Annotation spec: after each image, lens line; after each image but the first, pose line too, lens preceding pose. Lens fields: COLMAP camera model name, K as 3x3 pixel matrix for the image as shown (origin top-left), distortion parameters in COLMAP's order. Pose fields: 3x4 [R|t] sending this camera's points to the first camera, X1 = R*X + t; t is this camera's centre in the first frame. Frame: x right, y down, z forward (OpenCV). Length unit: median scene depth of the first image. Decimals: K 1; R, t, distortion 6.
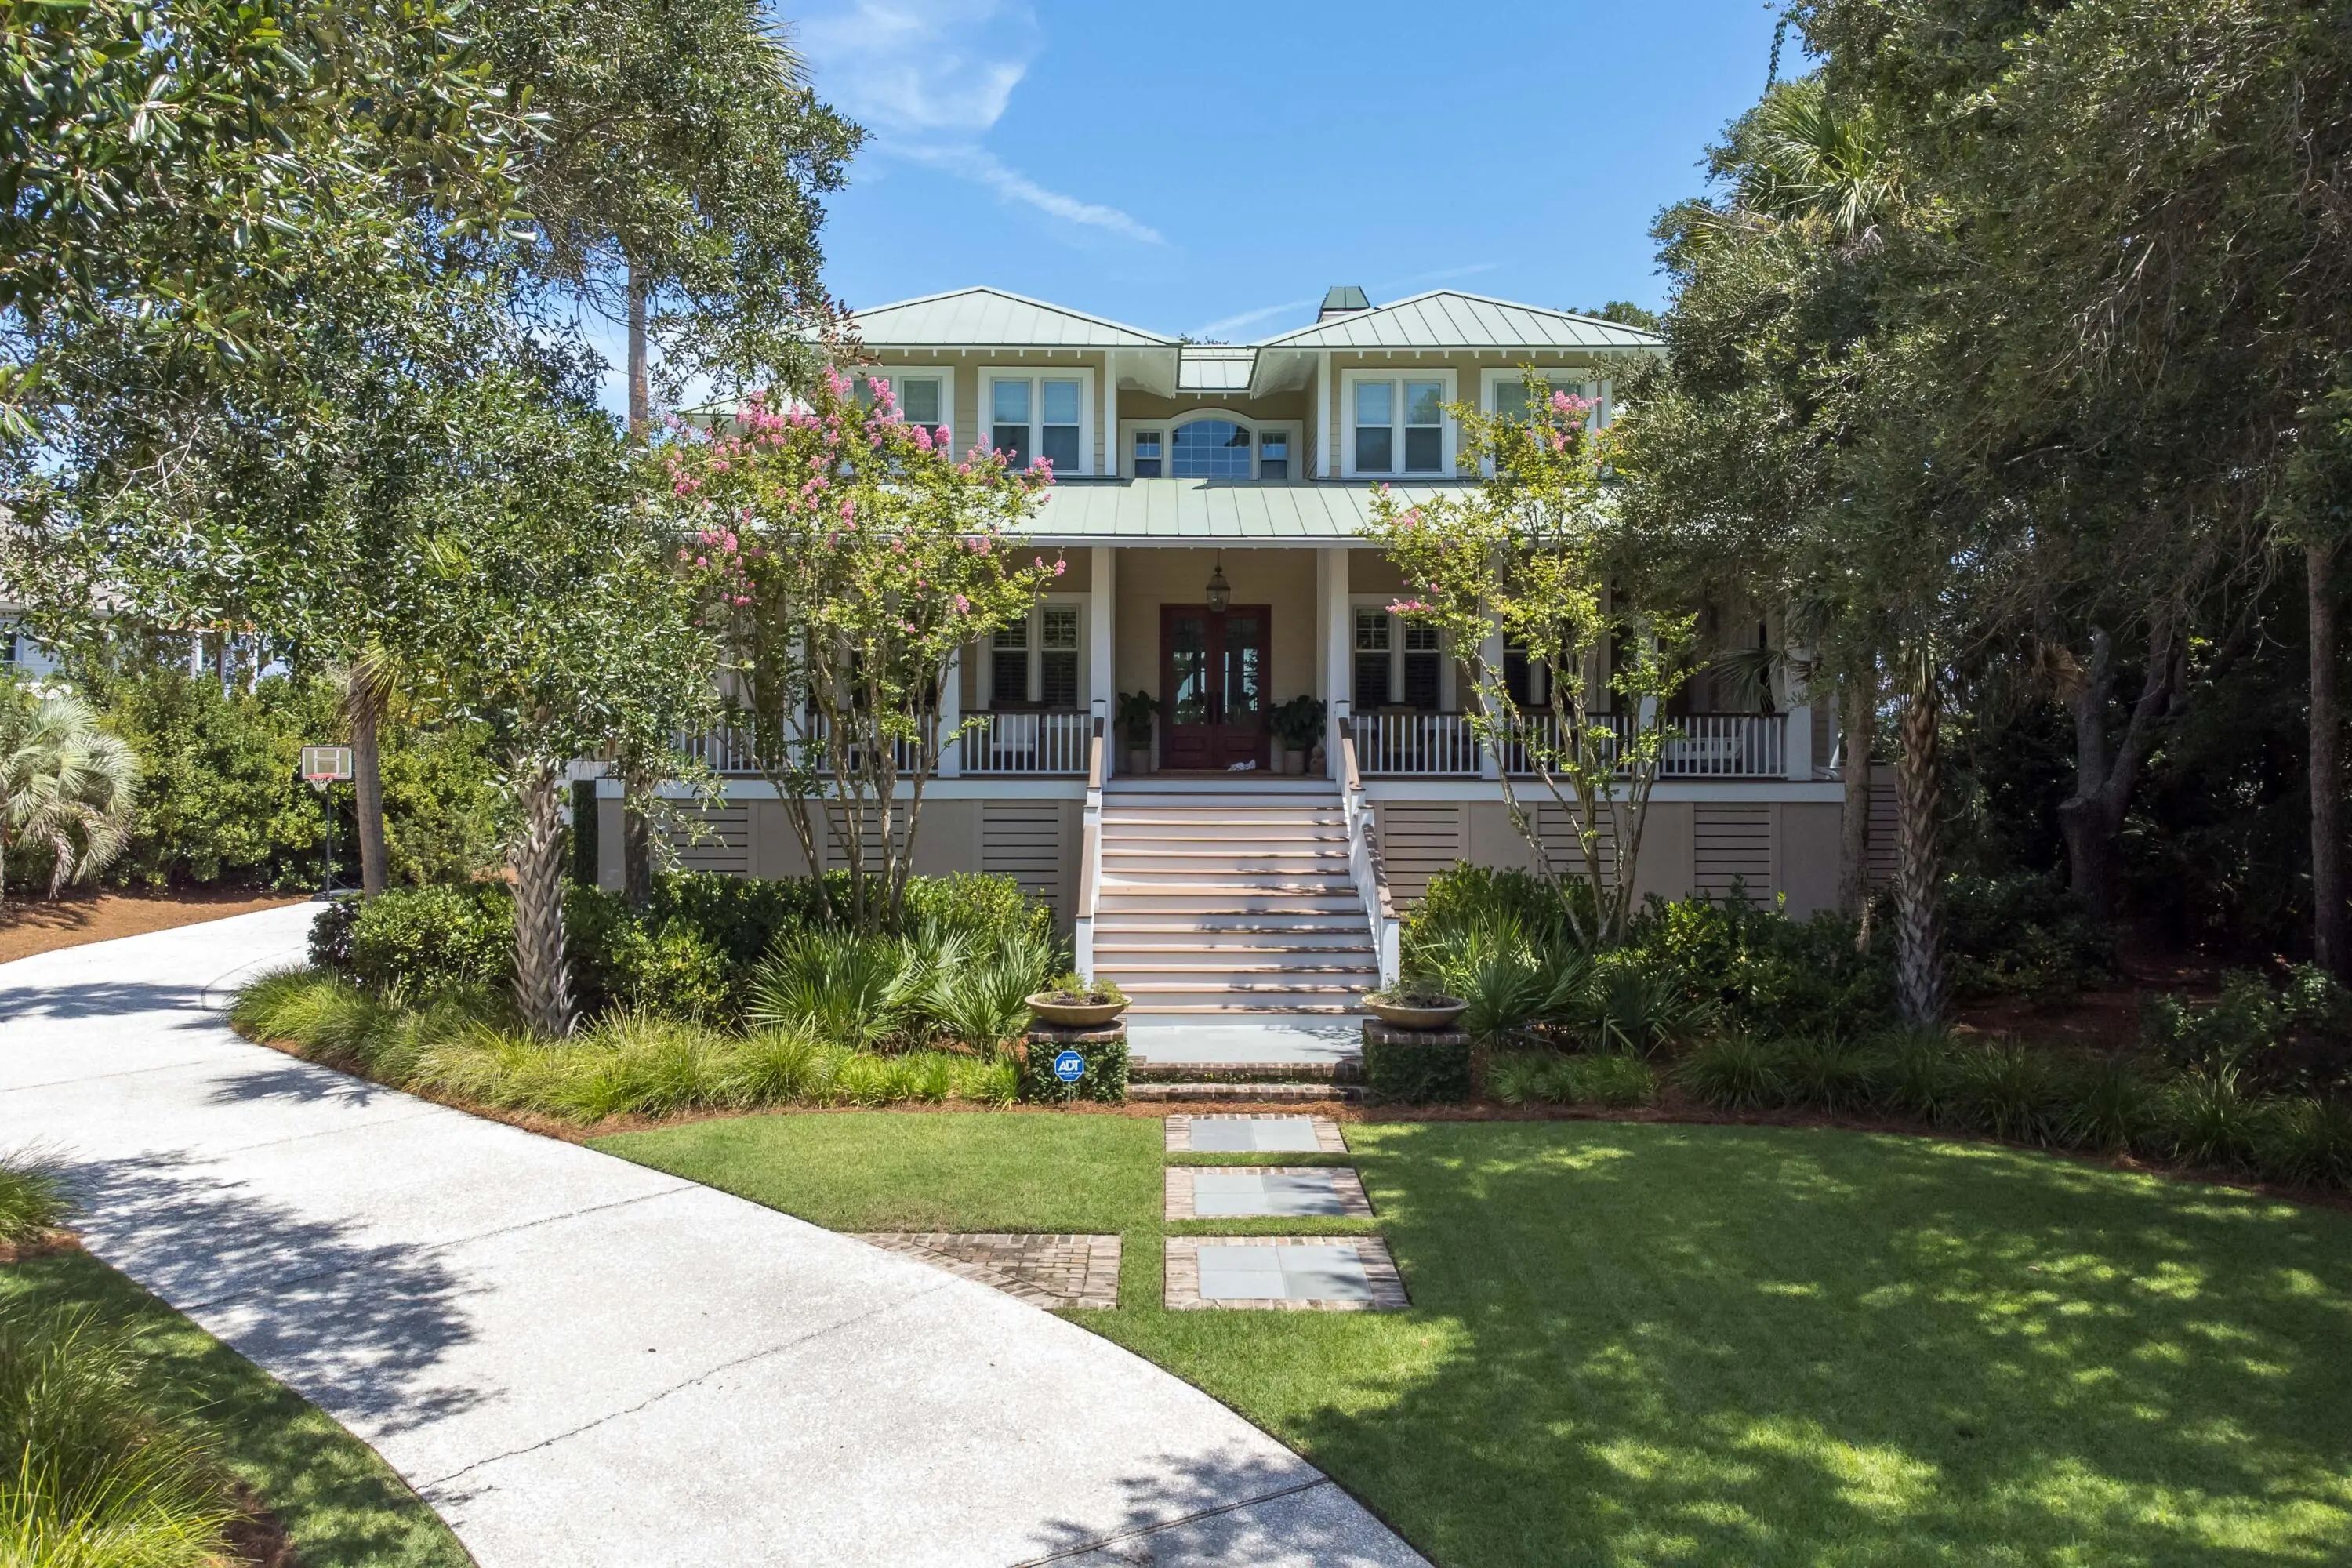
lens RADIAL K [[1724.3, 0, 1175.6], [0, 1724.3, 690.6], [0, 0, 1]] dist [0.008187, -0.007443]
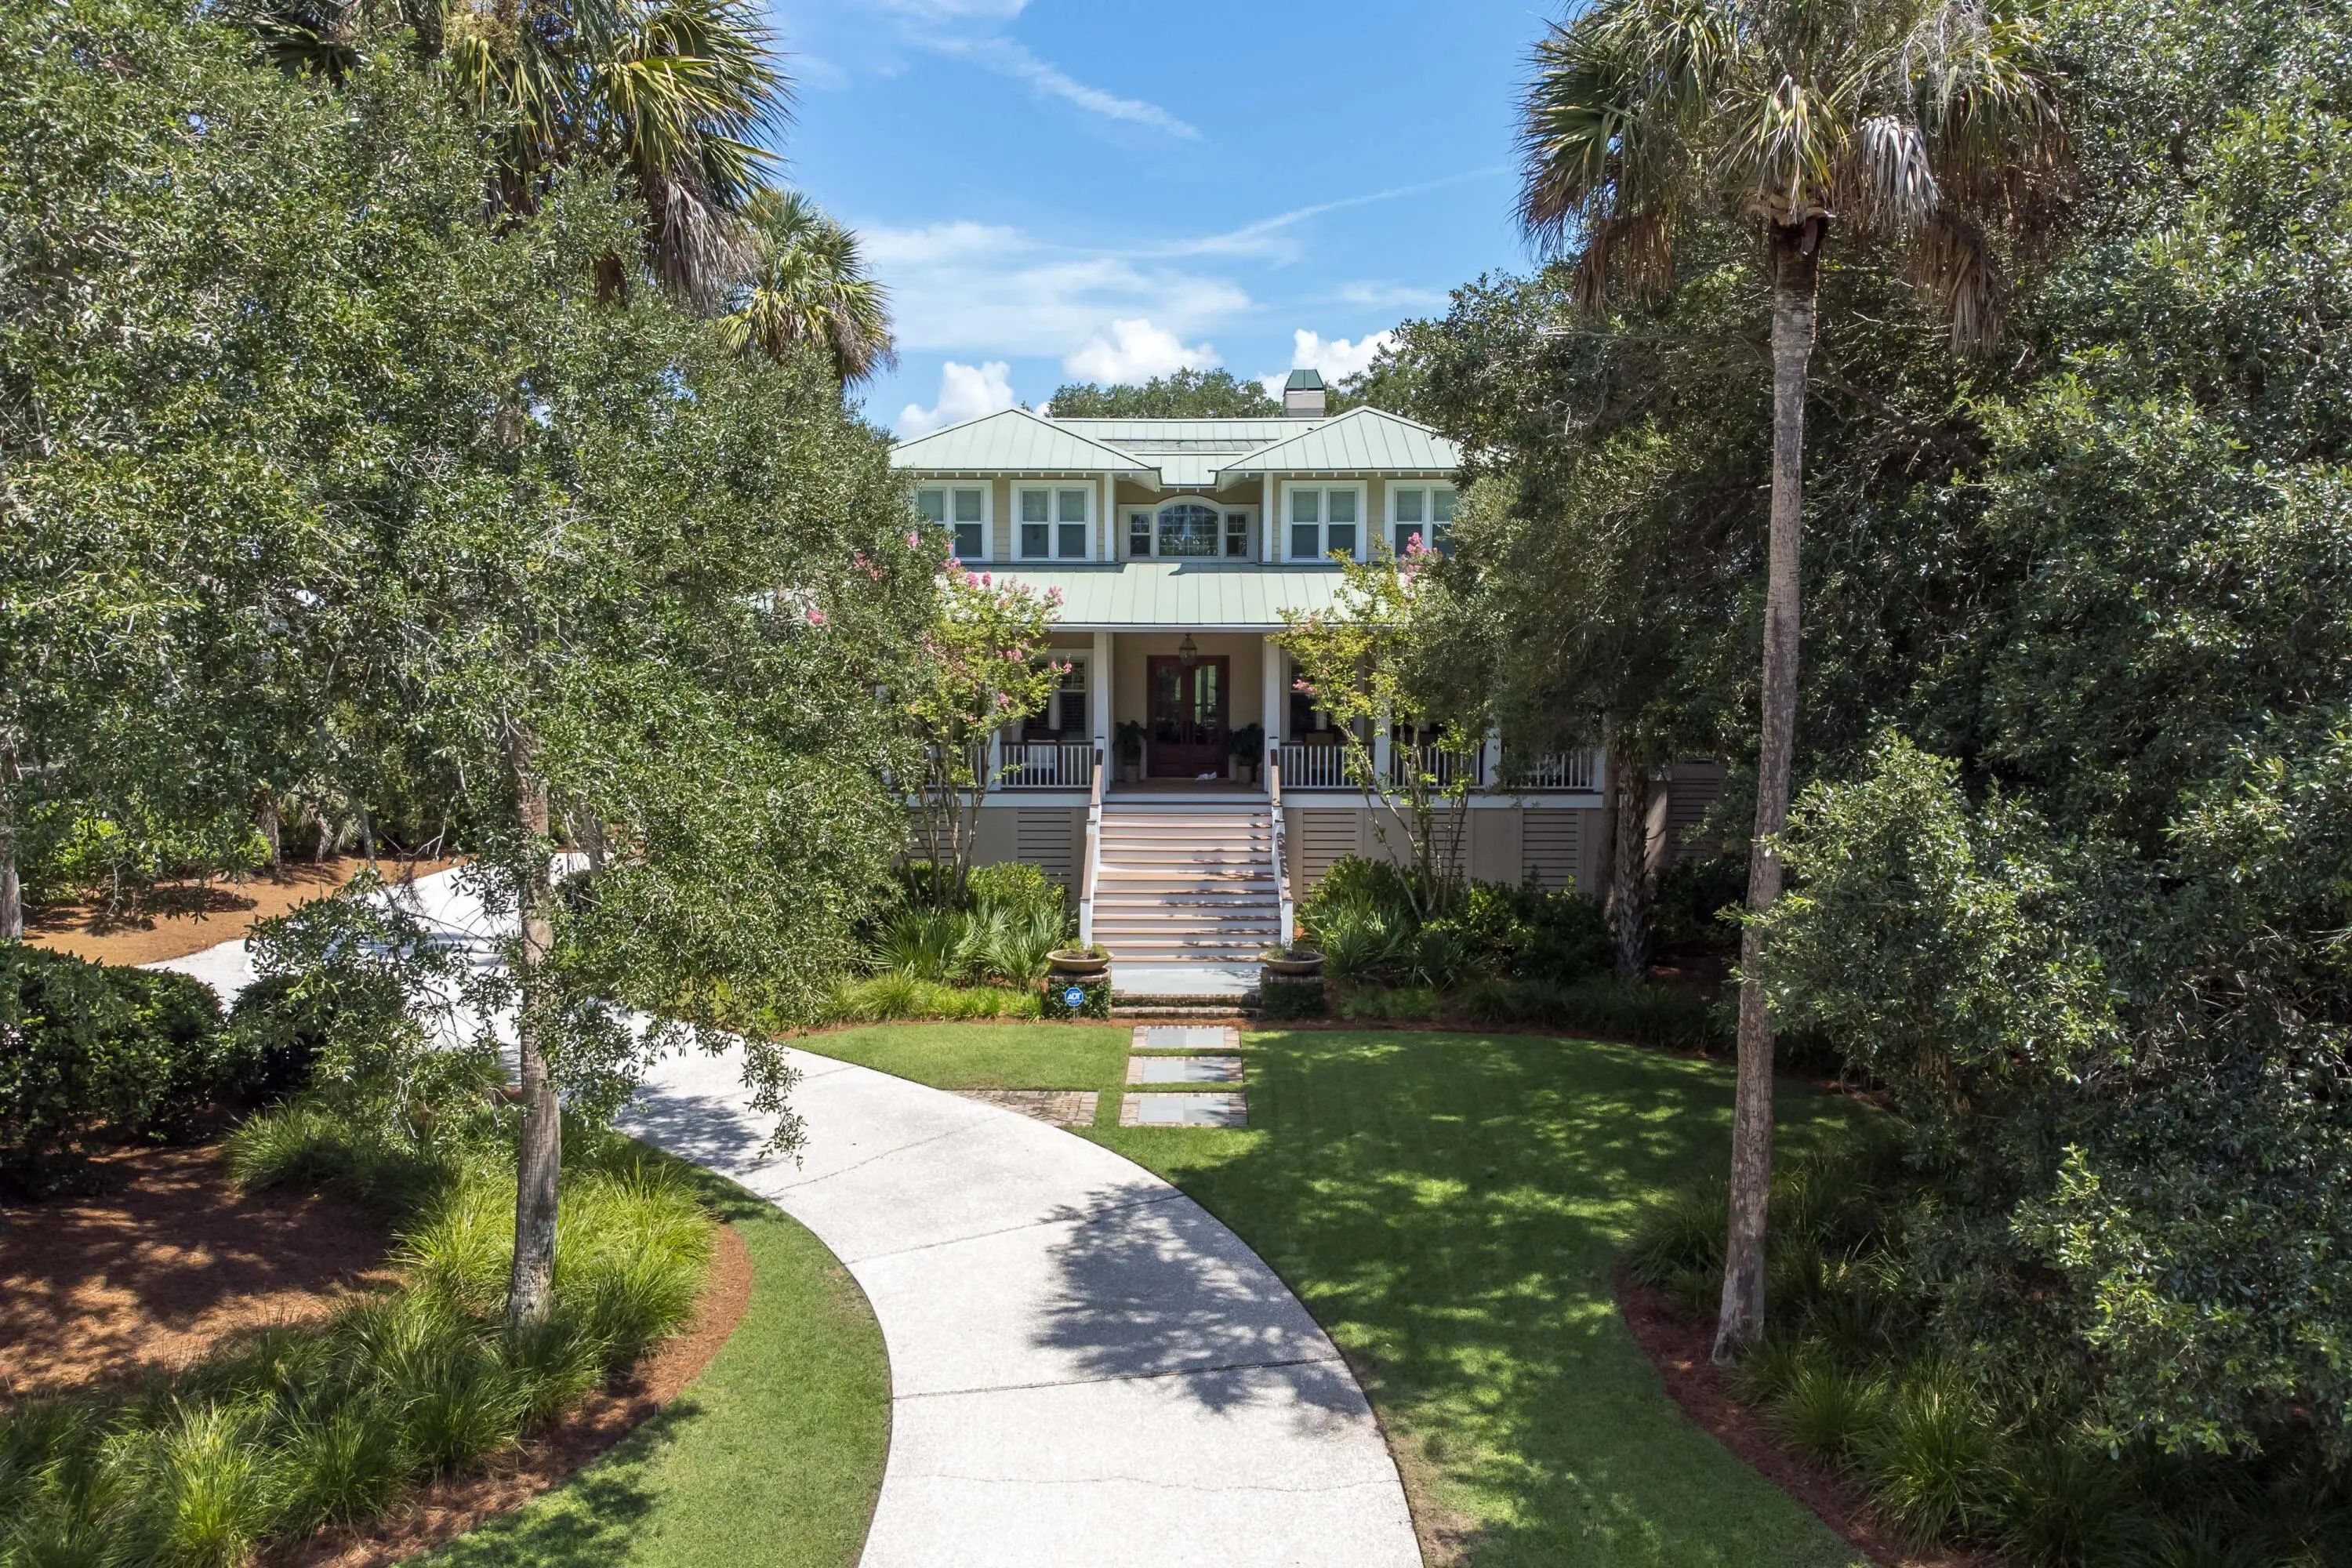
lens RADIAL K [[1669.6, 0, 1174.7], [0, 1669.6, 833.1], [0, 0, 1]] dist [0.014387, 0.005916]
pose [[0.999857, 0.000516, -0.016918, 0.056789], [0.001640, 0.991879, 0.127176, -0.127818], [0.016846, -0.127186, 0.991736, -0.510306]]
